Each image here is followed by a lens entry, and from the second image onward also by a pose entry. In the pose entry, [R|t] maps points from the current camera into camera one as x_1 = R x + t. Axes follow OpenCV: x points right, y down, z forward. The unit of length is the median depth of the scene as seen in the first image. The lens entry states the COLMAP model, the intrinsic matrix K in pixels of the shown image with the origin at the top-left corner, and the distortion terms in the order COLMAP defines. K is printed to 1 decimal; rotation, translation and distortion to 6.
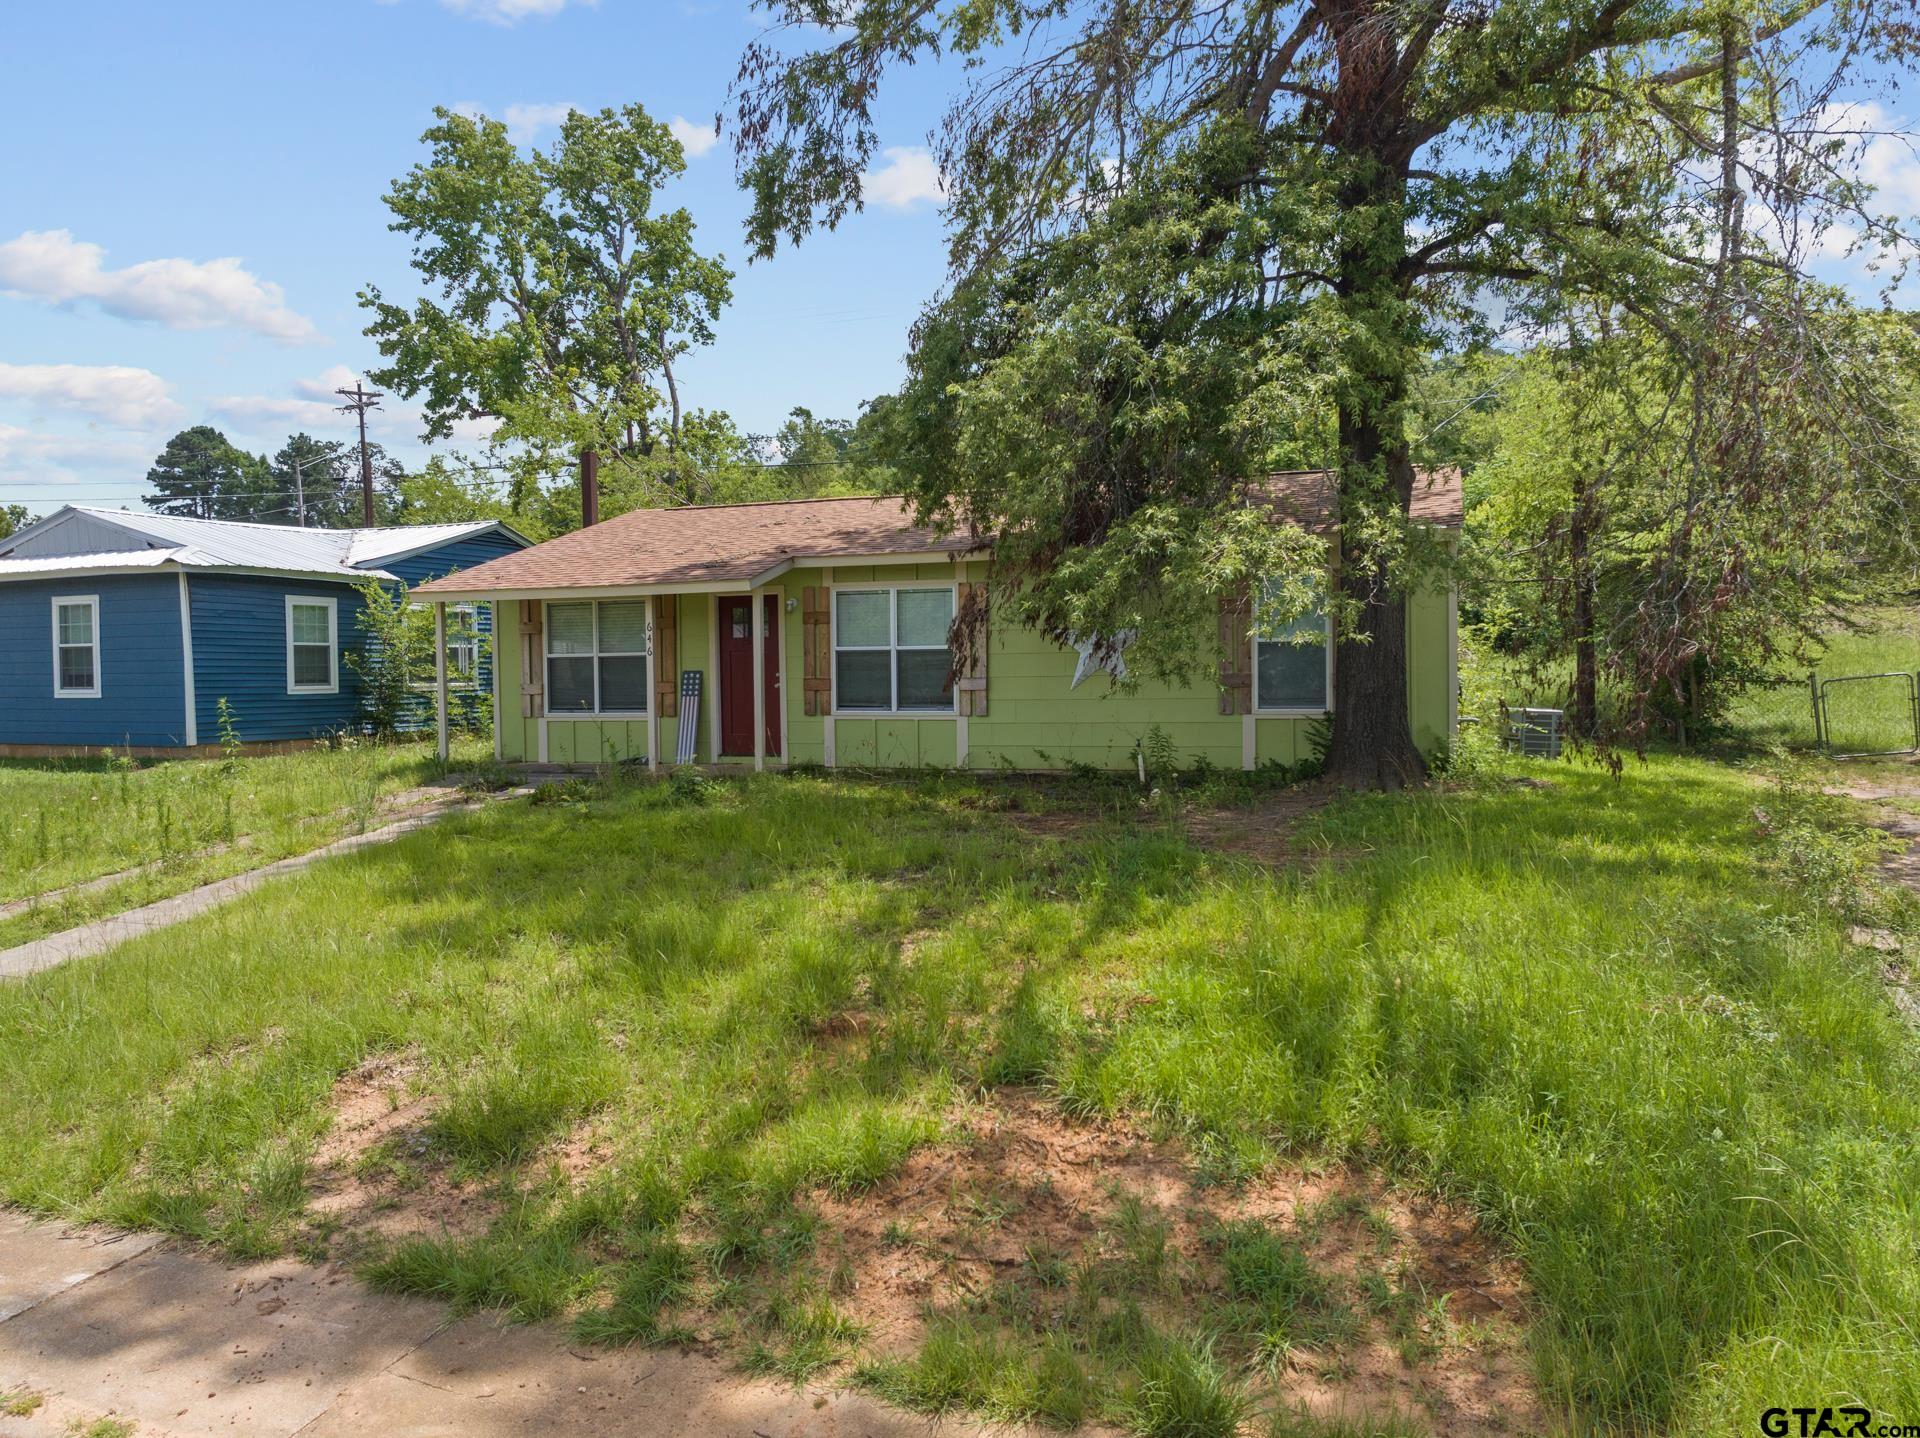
lens RADIAL K [[1345.0, 0, 961.0], [0, 1345.0, 719.6], [0, 0, 1]] dist [-0.011946, -0.001956]
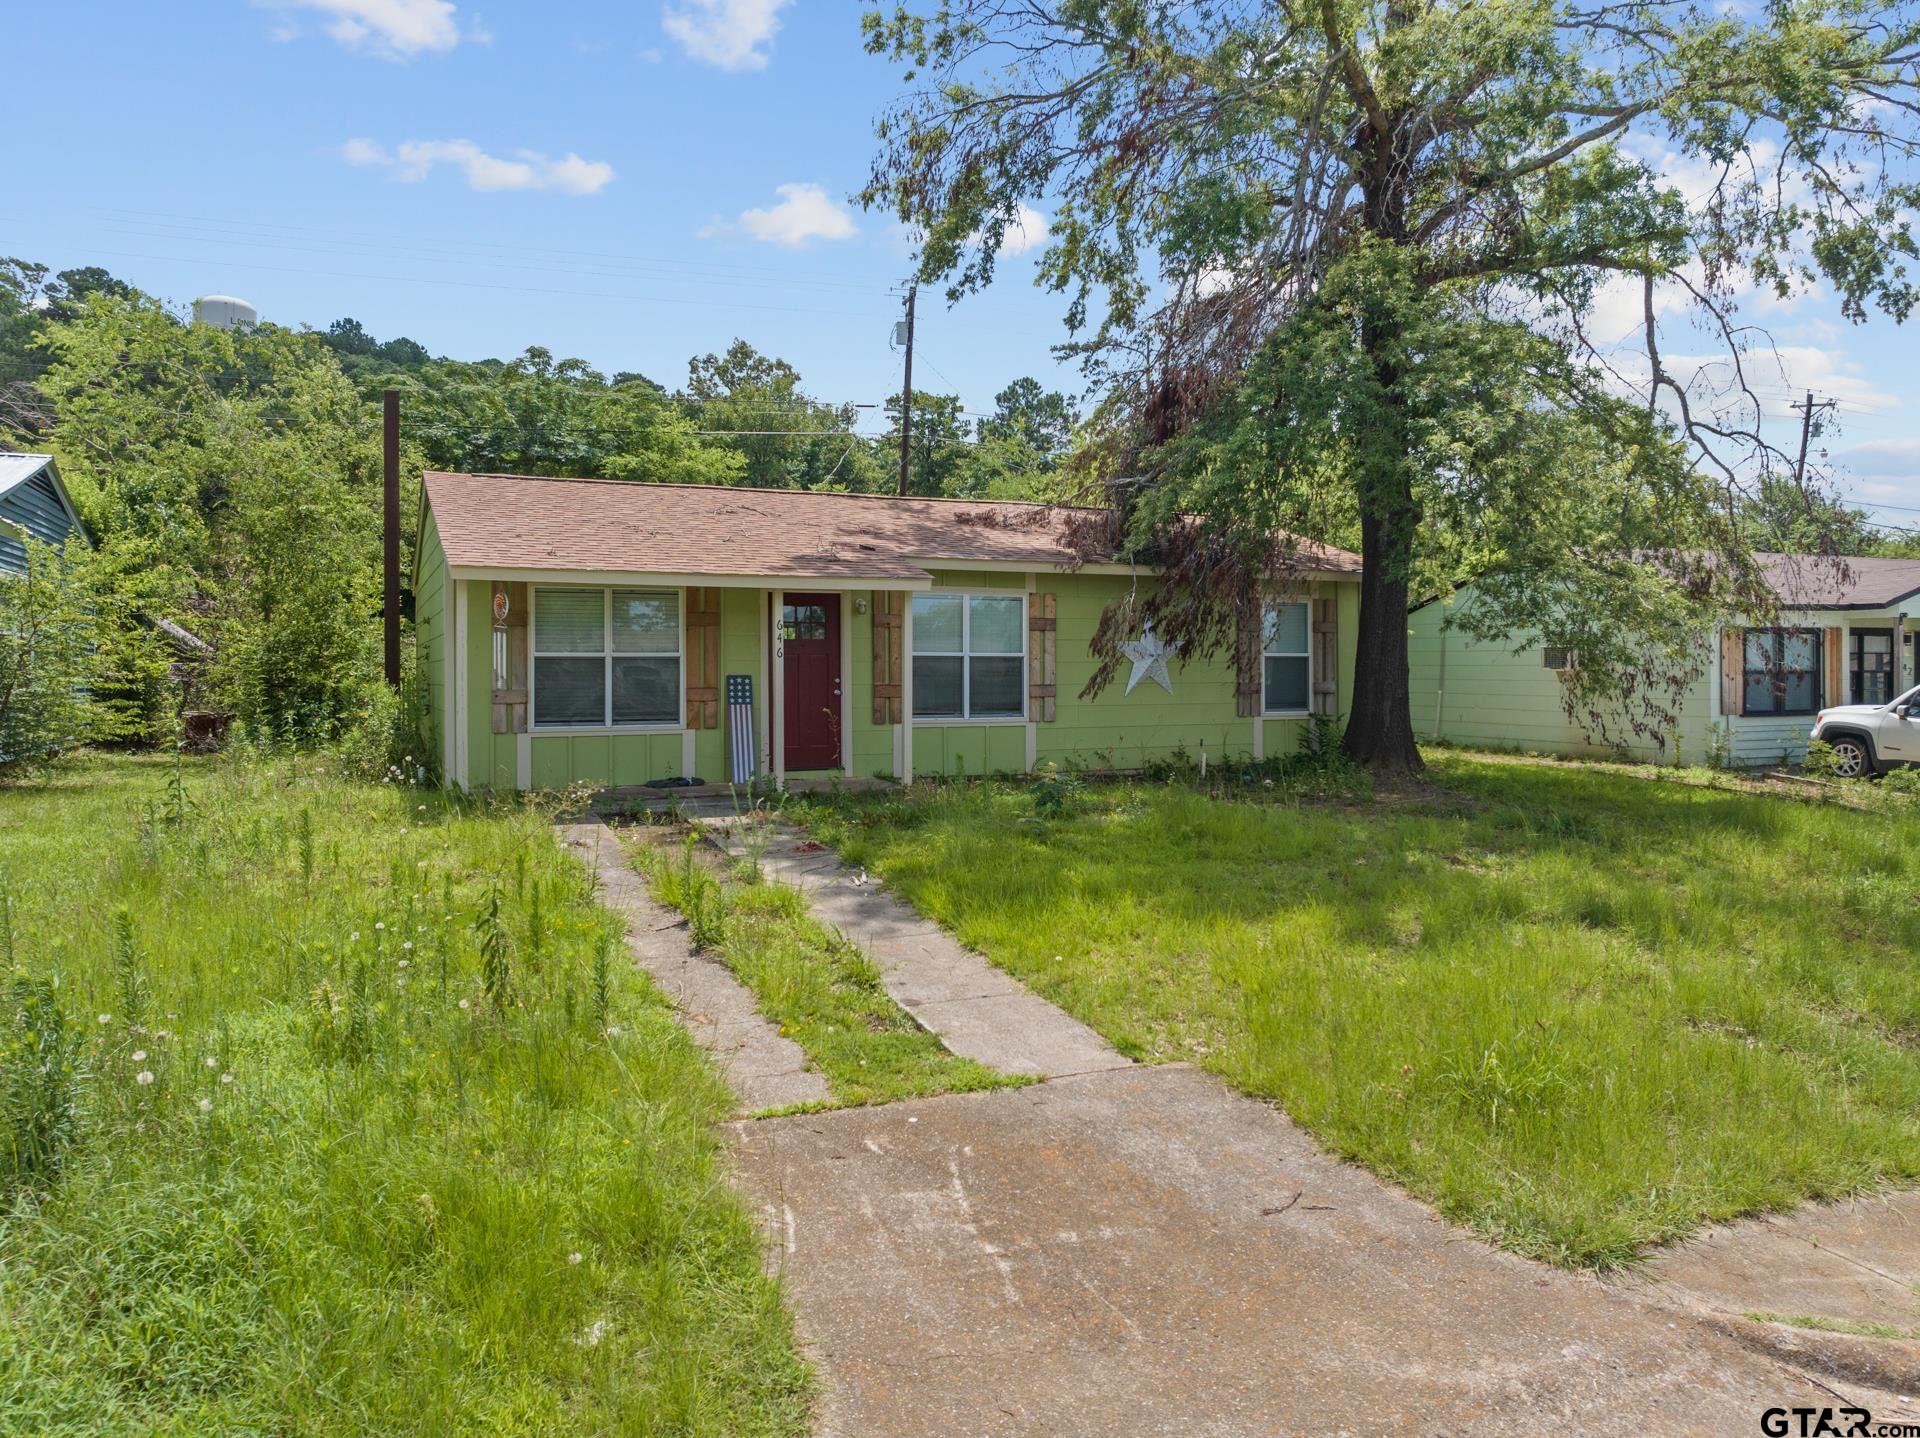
lens RADIAL K [[1345.0, 0, 960.5], [0, 1345.0, 711.4], [0, 0, 1]] dist [-0.011946, -0.001956]
pose [[0.702141, -0.006903, 0.712005, -0.760294], [0.022253, 0.999677, -0.012253, 0.000948], [-0.711690, 0.024447, 0.702068, 0.302148]]
